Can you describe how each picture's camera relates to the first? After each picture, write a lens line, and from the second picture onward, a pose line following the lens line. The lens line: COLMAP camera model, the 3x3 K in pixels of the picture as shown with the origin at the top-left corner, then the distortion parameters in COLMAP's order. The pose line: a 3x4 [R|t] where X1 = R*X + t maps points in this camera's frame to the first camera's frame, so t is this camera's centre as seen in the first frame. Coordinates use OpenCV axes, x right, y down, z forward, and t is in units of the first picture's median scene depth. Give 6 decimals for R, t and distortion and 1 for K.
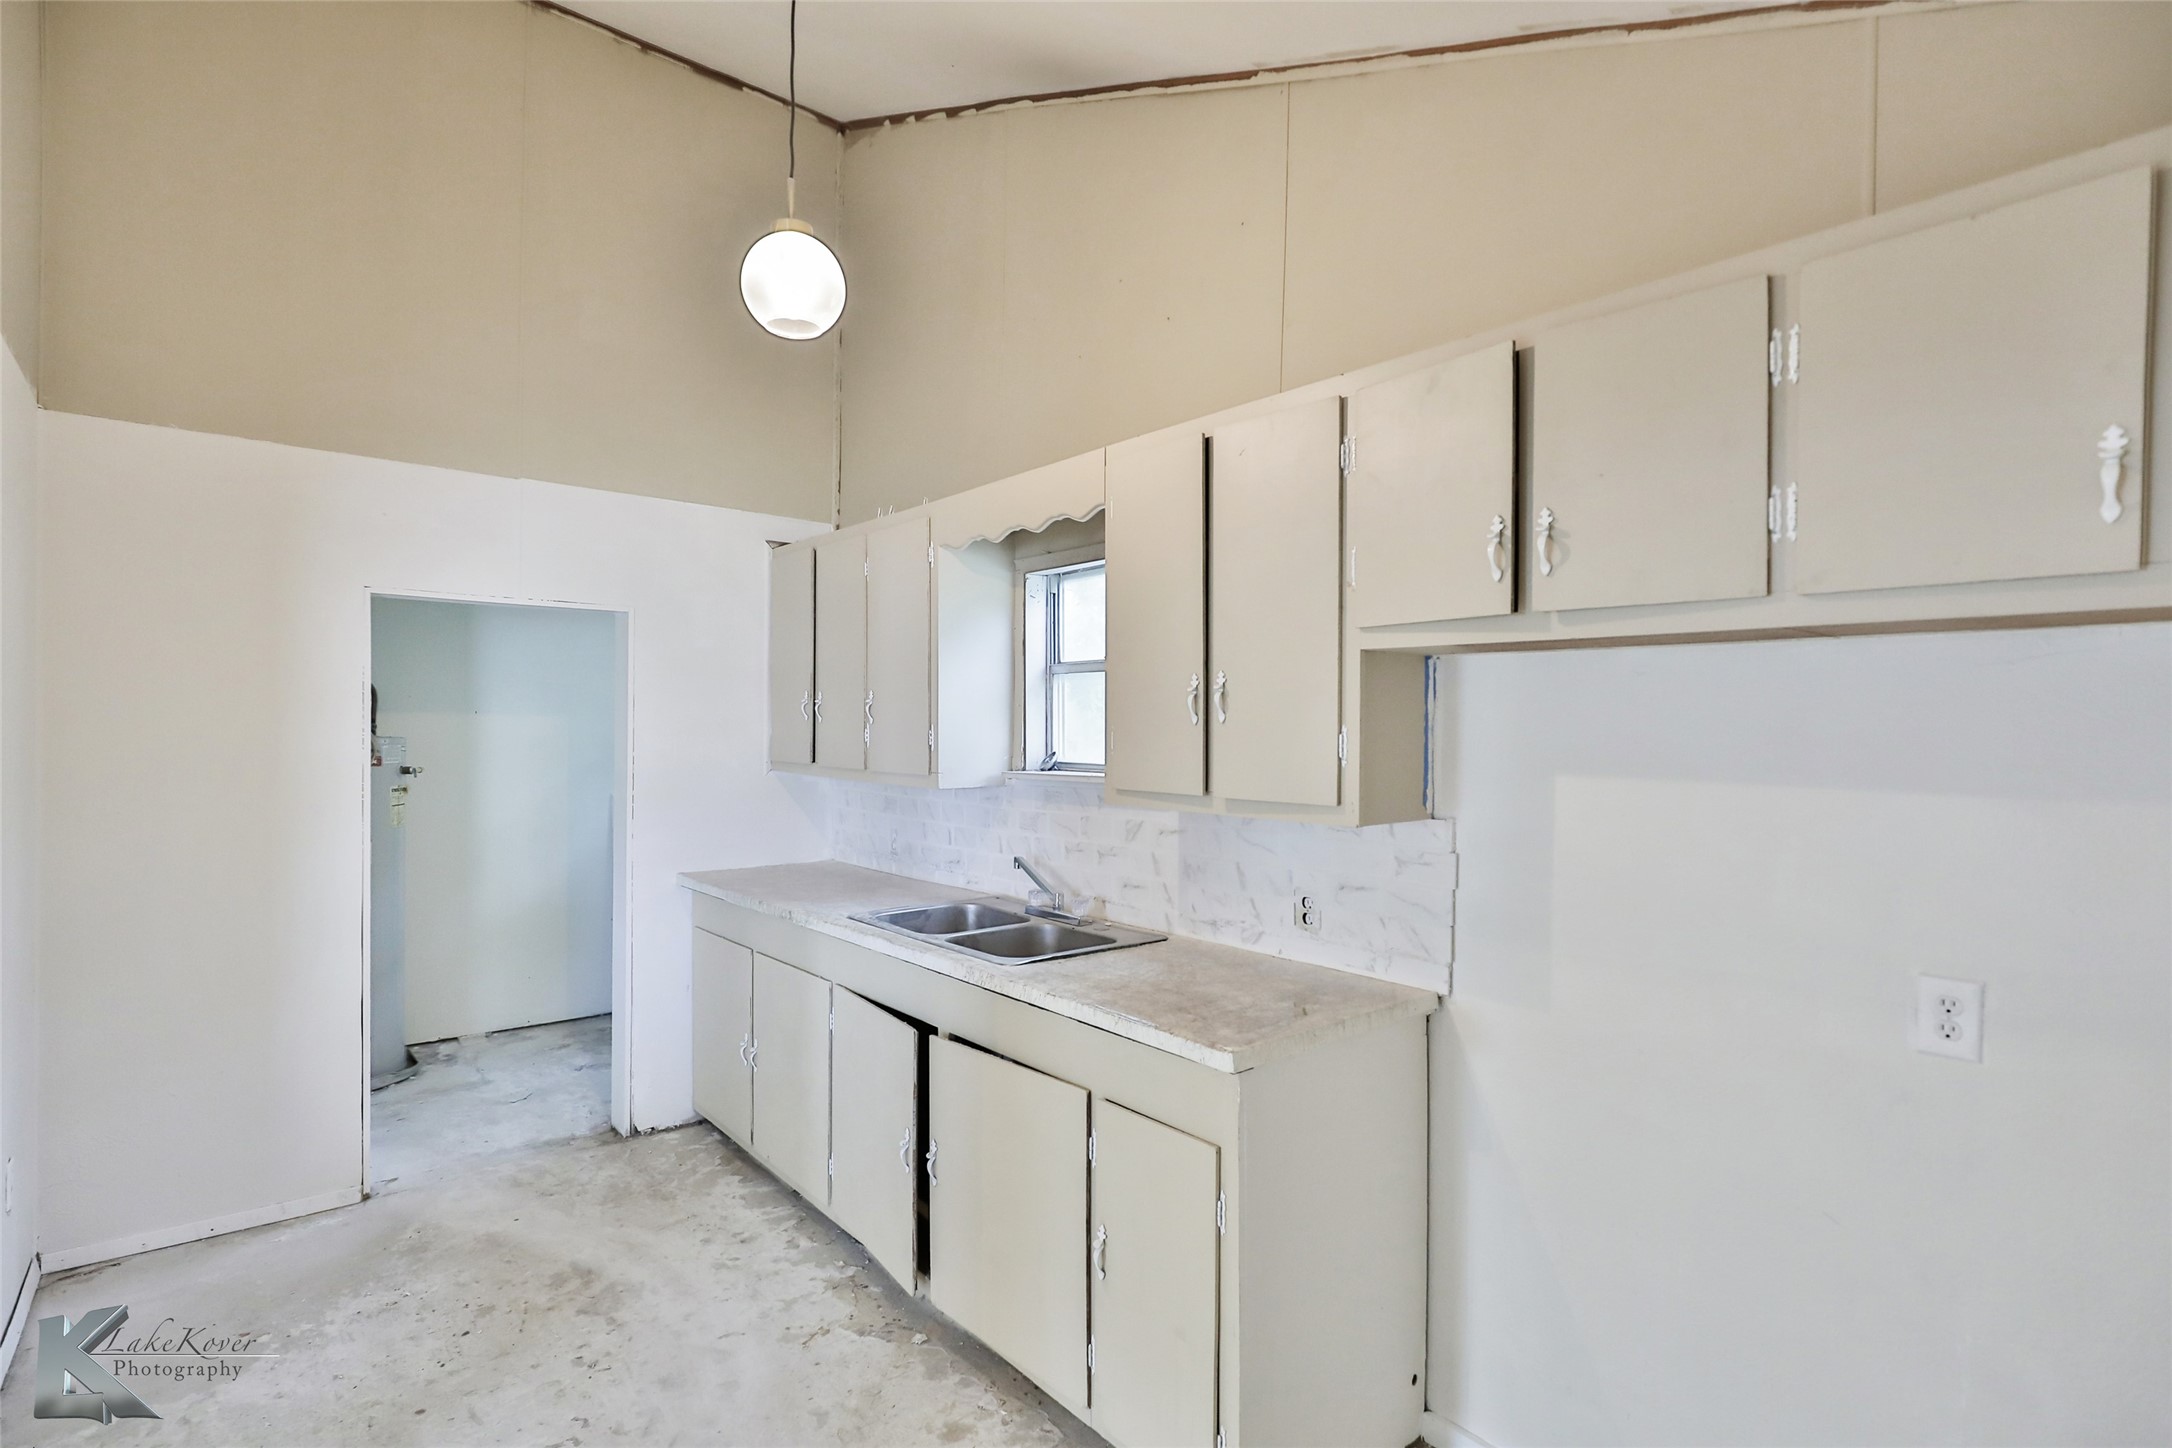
lens RADIAL K [[1040.4, 0, 1091.9], [0, 1040.4, 739.2], [0, 0, 1]] dist [-0.004492, 0.000132]
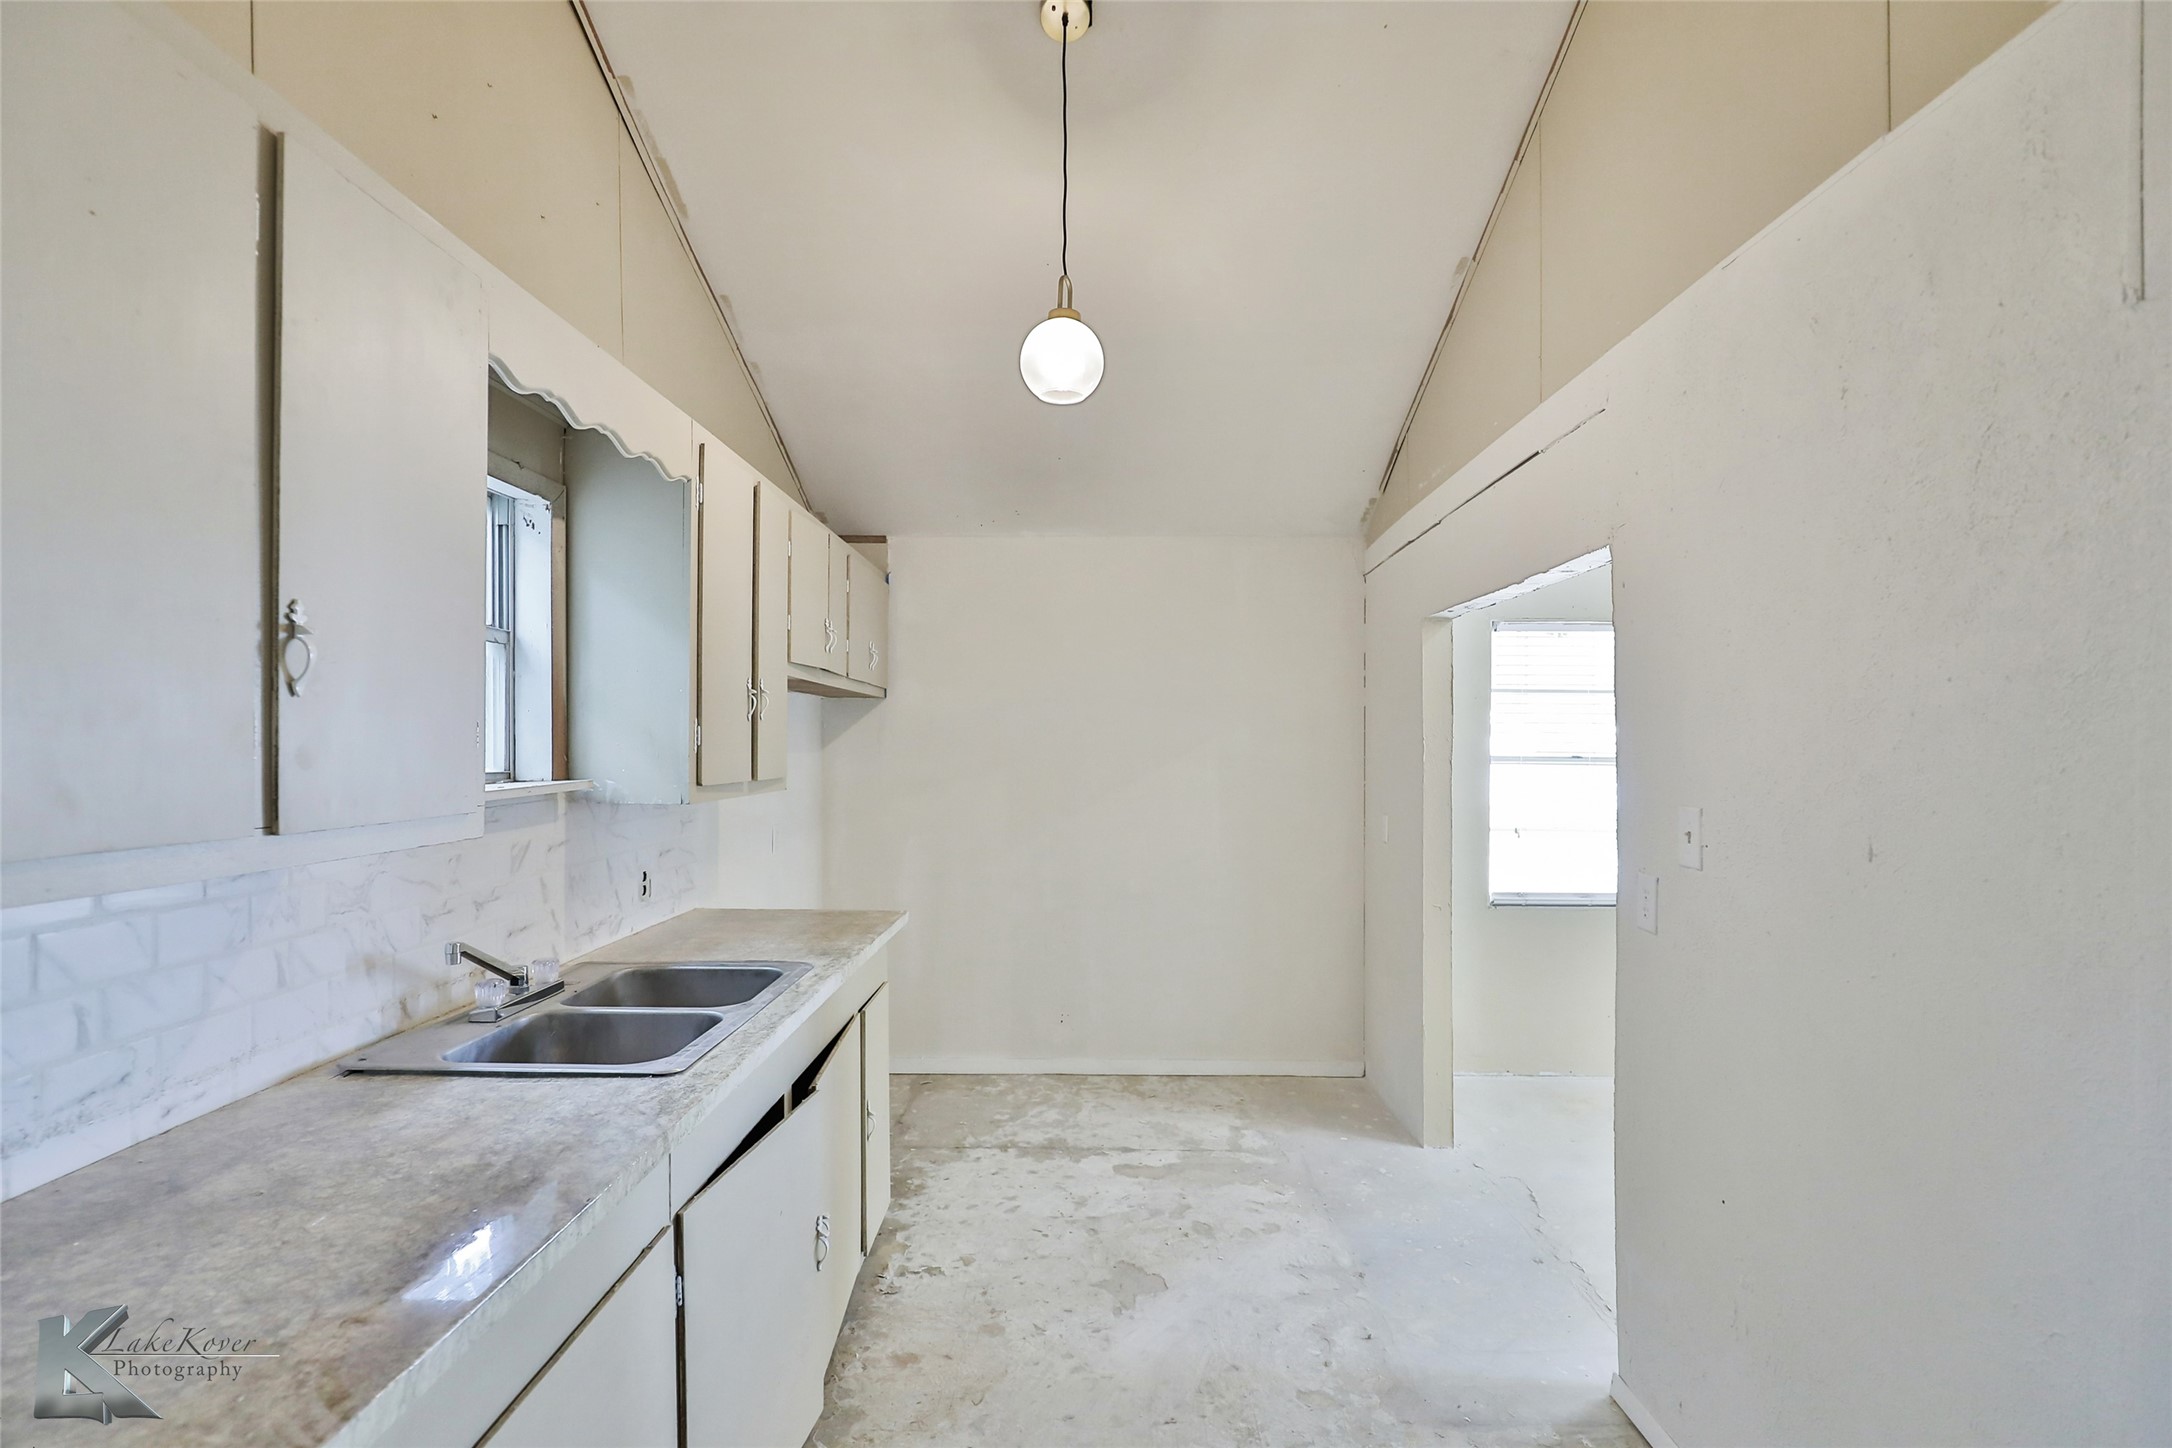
lens RADIAL K [[1040.4, 0, 1091.9], [0, 1040.4, 739.2], [0, 0, 1]] dist [-0.004492, 0.000132]
pose [[-0.761832, -0.000687, 0.647775, -0.790535], [0.006832, 0.999935, 0.009094, -0.000492], [-0.647739, 0.011354, -0.761778, 1.352284]]
